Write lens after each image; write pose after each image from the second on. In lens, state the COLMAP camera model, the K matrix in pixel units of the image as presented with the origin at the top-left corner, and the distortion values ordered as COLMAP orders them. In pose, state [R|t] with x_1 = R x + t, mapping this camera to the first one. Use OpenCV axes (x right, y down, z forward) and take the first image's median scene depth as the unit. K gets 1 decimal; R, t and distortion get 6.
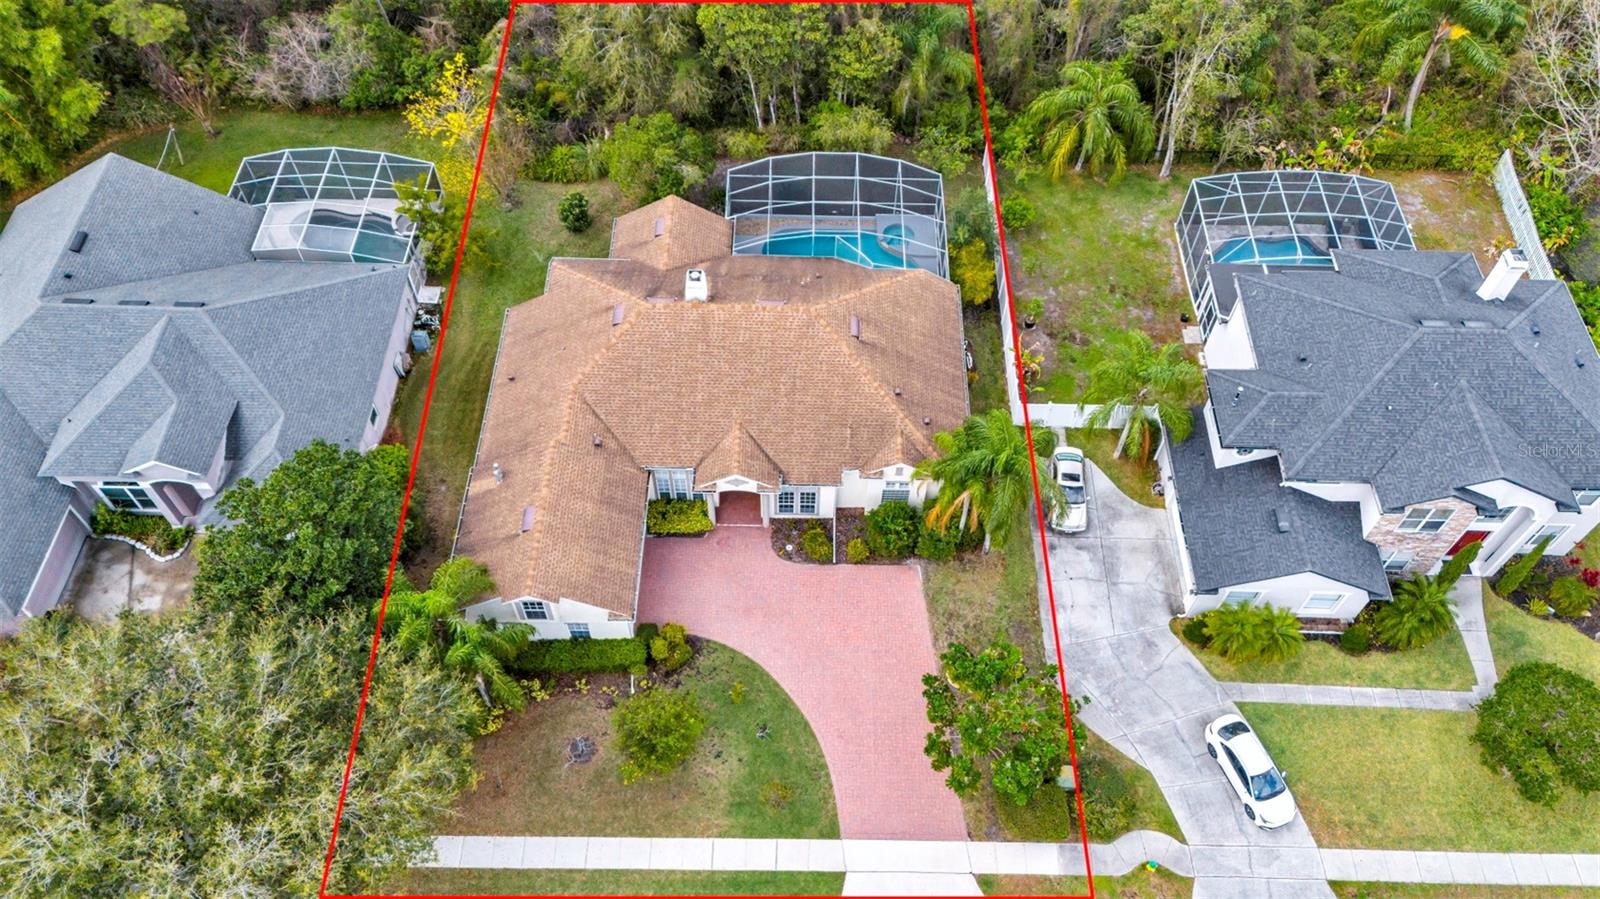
lens RADIAL K [[1164.3, 0, 828.7], [0, 1164.3, 452.1], [0, 0, 1]] dist [0.074615, -0.000457]
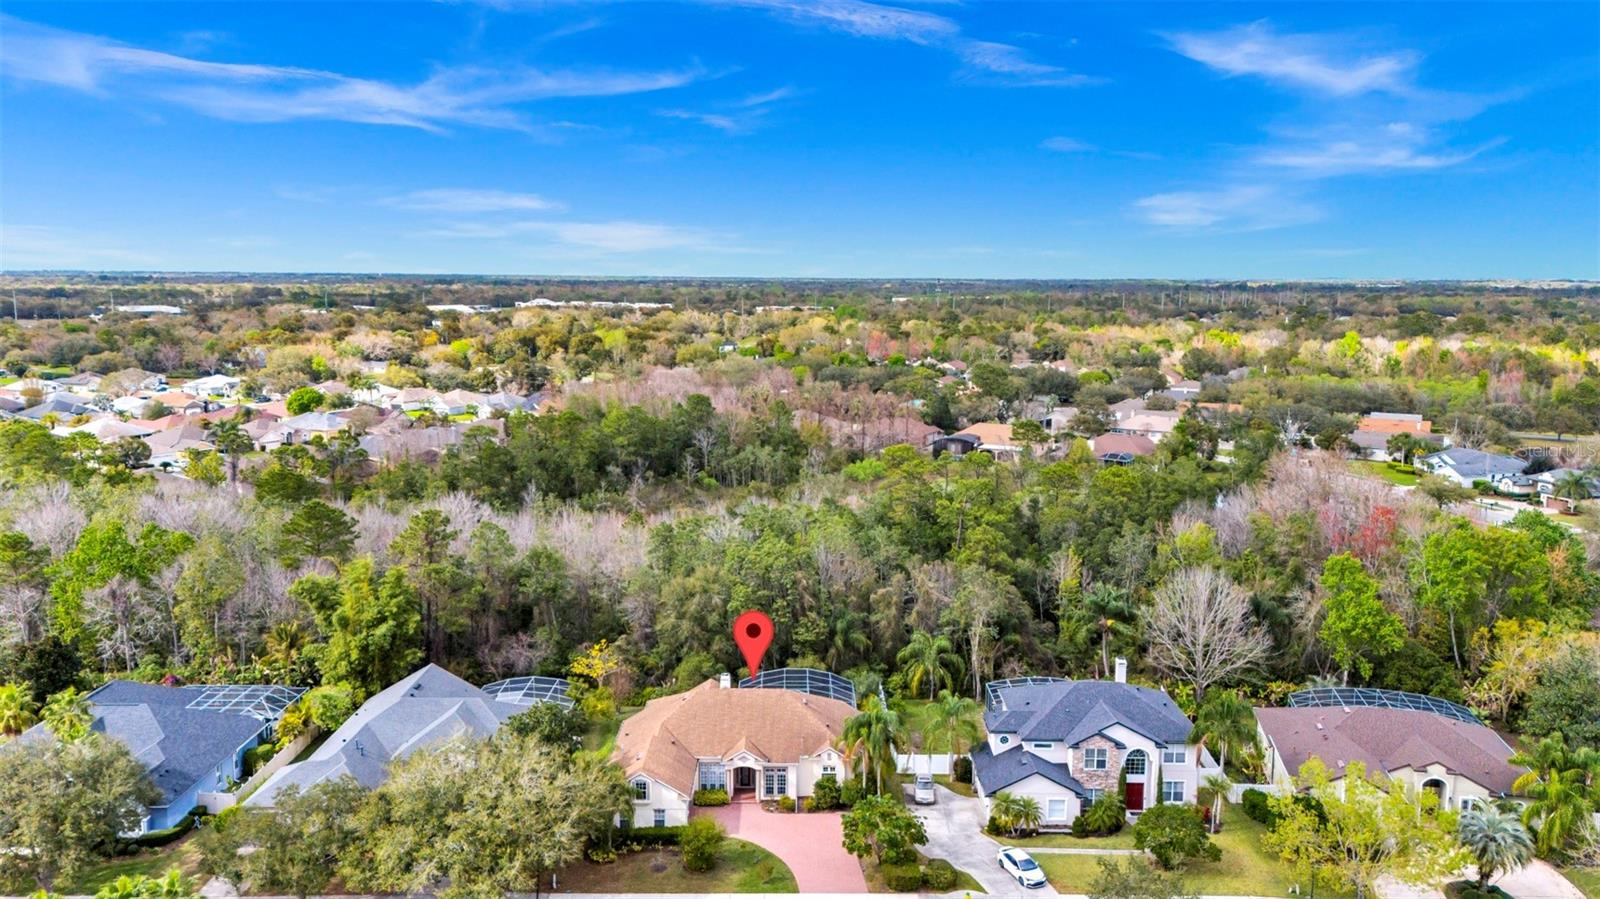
lens RADIAL K [[1175.7, 0, 800.0], [0, 1175.7, 449.5], [0, 0, 1]] dist [0.076720, -0.003179]
pose [[0.999783, -0.020532, 0.003431, 0.016170], [0.016605, 0.687170, -0.726307, 1.051780], [0.012555, 0.726207, 0.687362, -0.683639]]
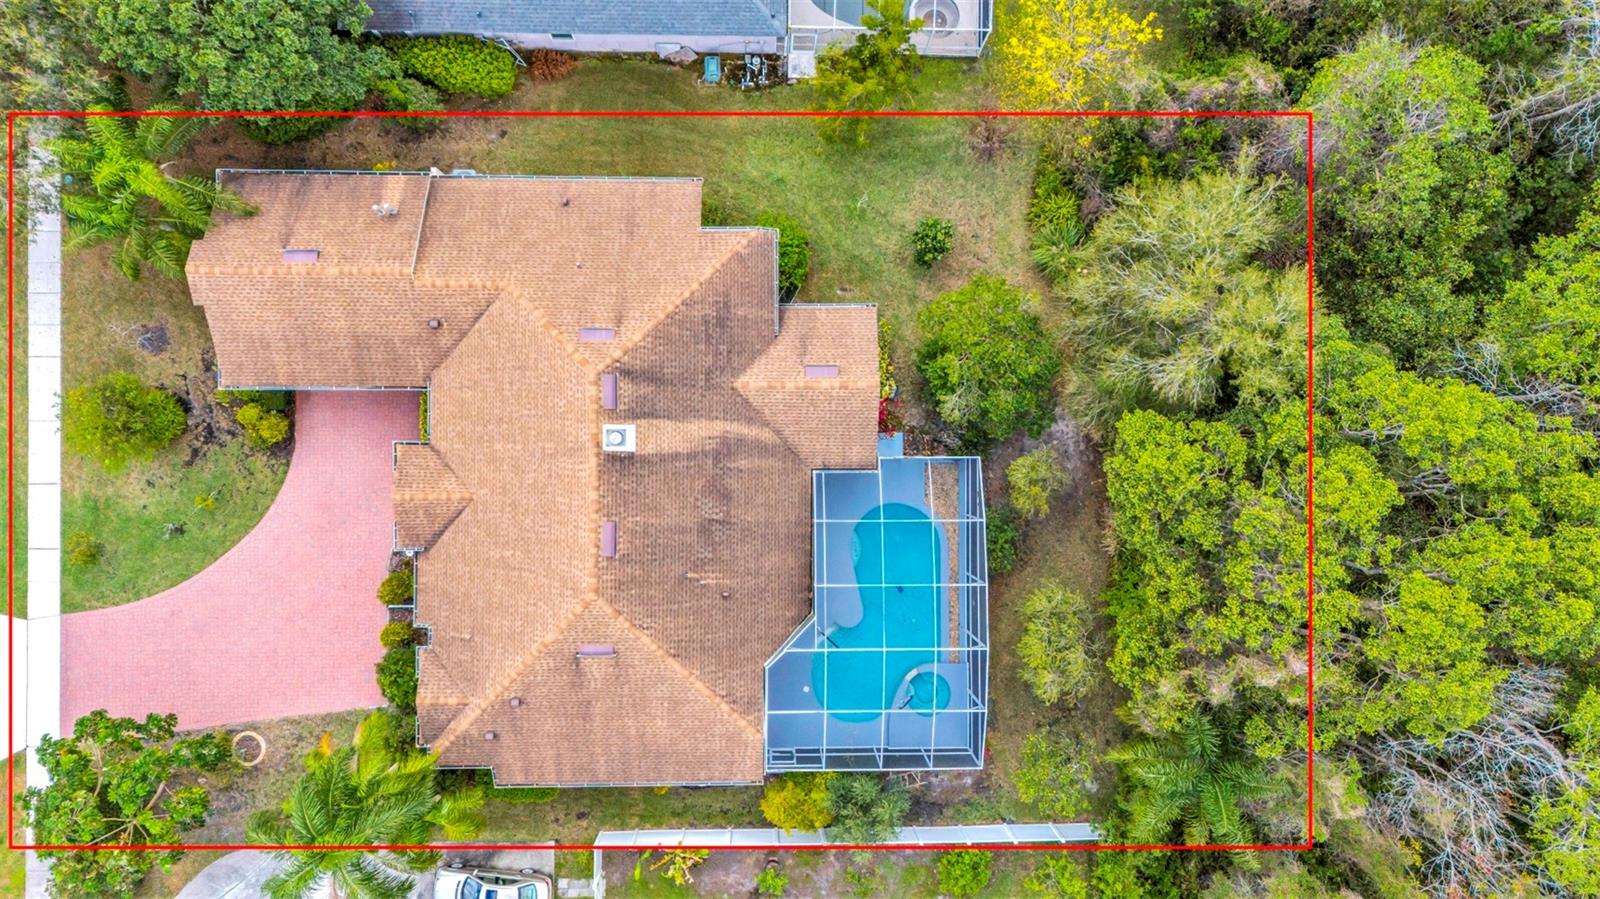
lens RADIAL K [[1175.7, 0, 800.0], [0, 1175.7, 449.5], [0, 0, 1]] dist [0.076720, -0.003179]
pose [[0.002750, 0.999520, -0.030867, -0.083619], [-0.832678, 0.019382, 0.553418, -0.656249], [0.553750, 0.024180, 0.832332, 0.448255]]
